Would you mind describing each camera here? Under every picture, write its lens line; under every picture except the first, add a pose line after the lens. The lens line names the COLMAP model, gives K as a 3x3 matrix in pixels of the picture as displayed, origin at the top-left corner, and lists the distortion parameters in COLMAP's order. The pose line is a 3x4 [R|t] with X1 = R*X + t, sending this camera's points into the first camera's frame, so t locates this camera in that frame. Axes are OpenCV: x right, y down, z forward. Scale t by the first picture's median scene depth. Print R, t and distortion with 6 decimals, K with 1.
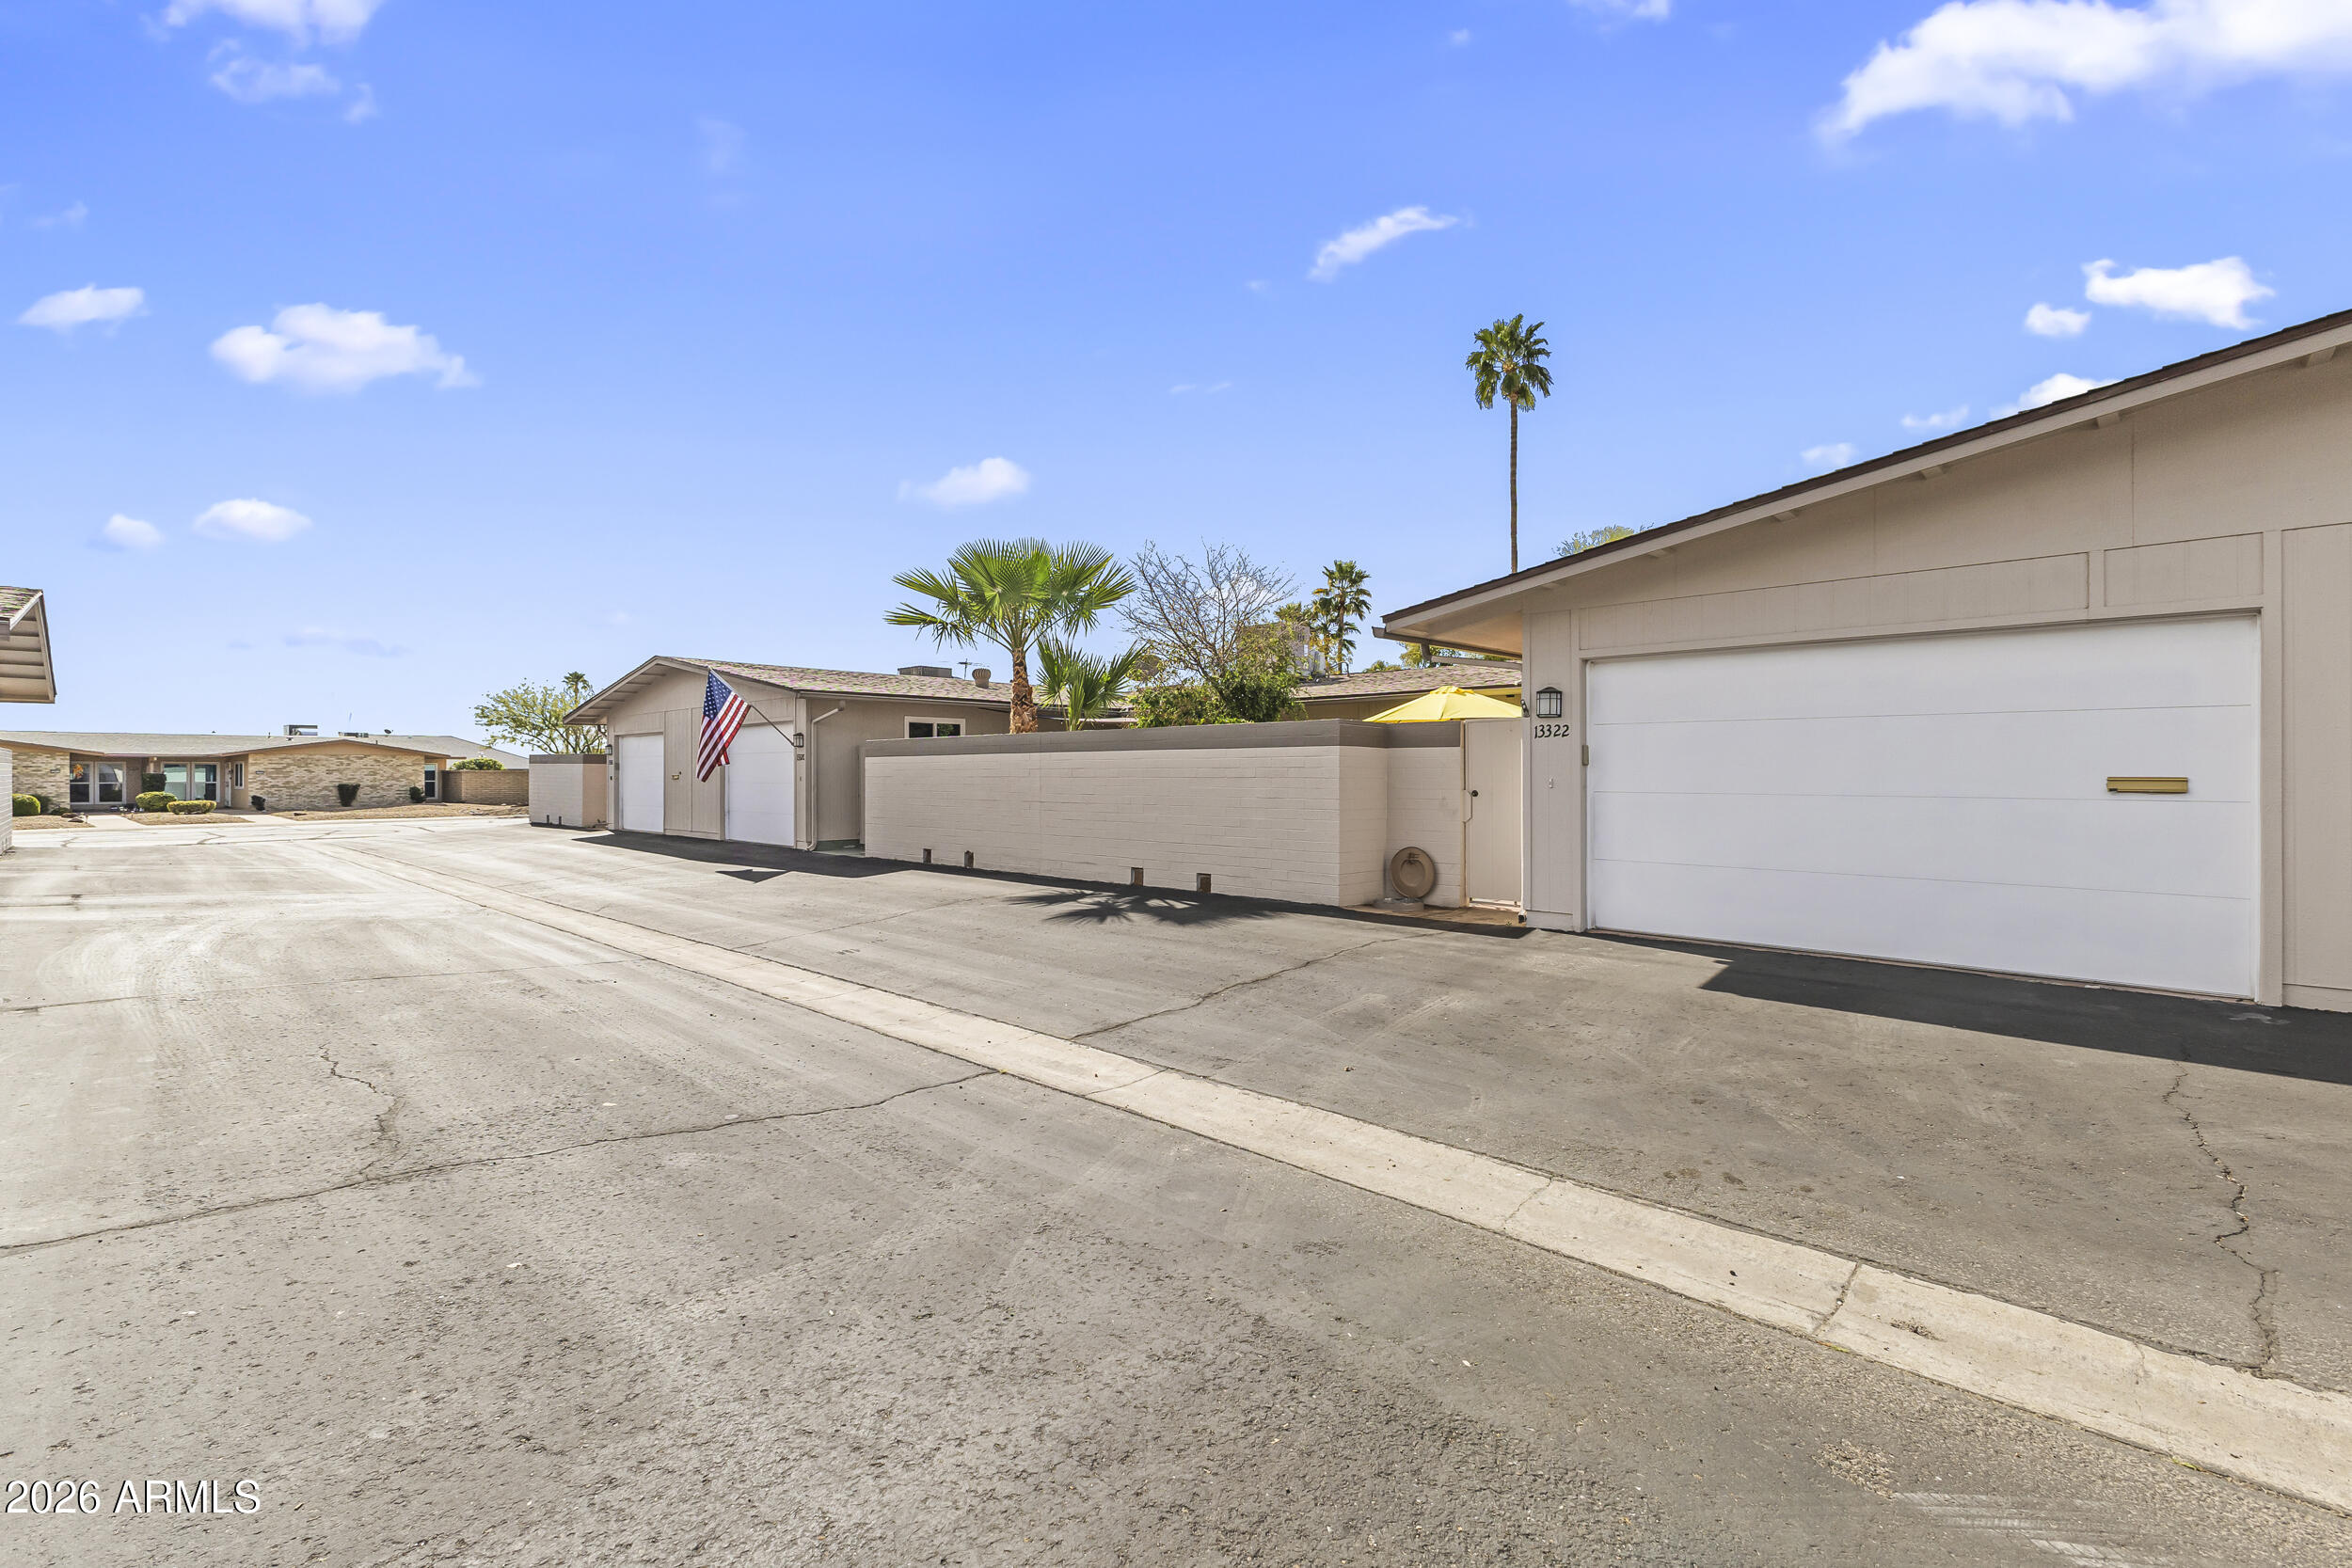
lens RADIAL K [[1028.6, 0, 1172.2], [0, 1028.6, 777.1], [0, 0, 1]] dist [0.010018, -0.001870]
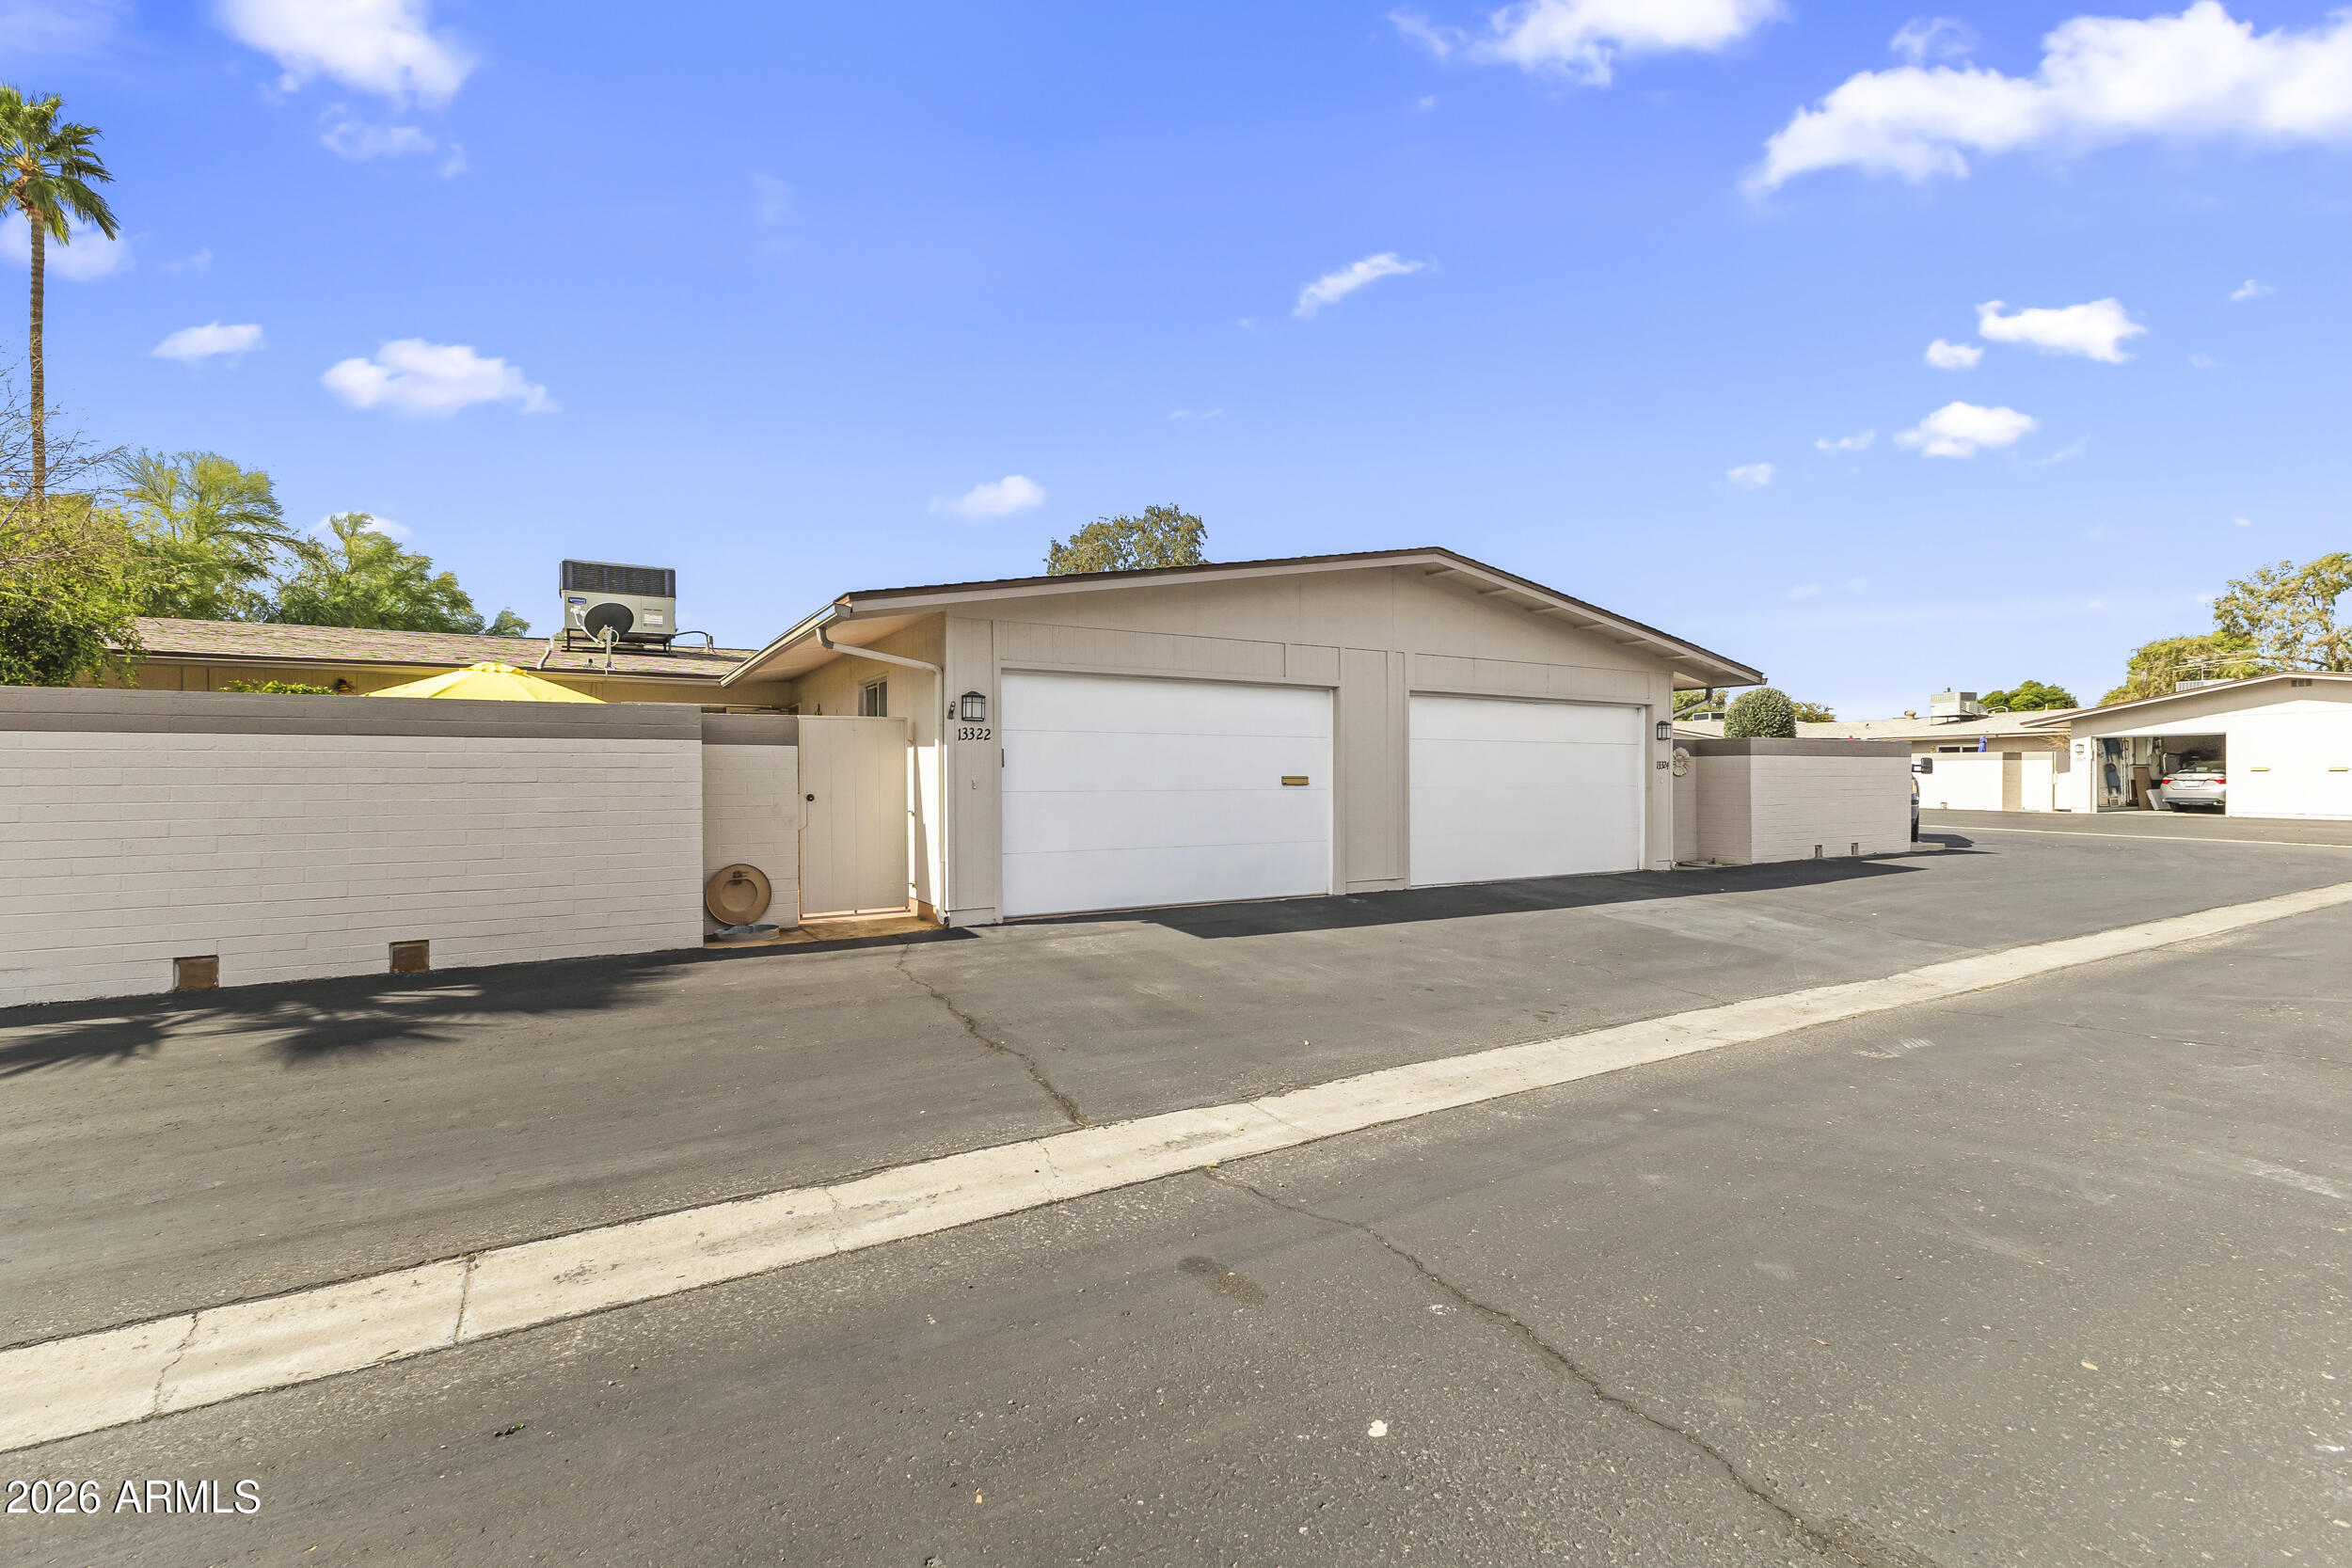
lens RADIAL K [[1028.6, 0, 1185.7], [0, 1028.6, 772.9], [0, 0, 1]] dist [0.010018, -0.001870]
pose [[0.266963, 0.001190, 0.963706, -0.570087], [0.006732, 0.999973, -0.003100, -0.000981], [-0.963683, 0.007316, 0.266948, 0.513558]]
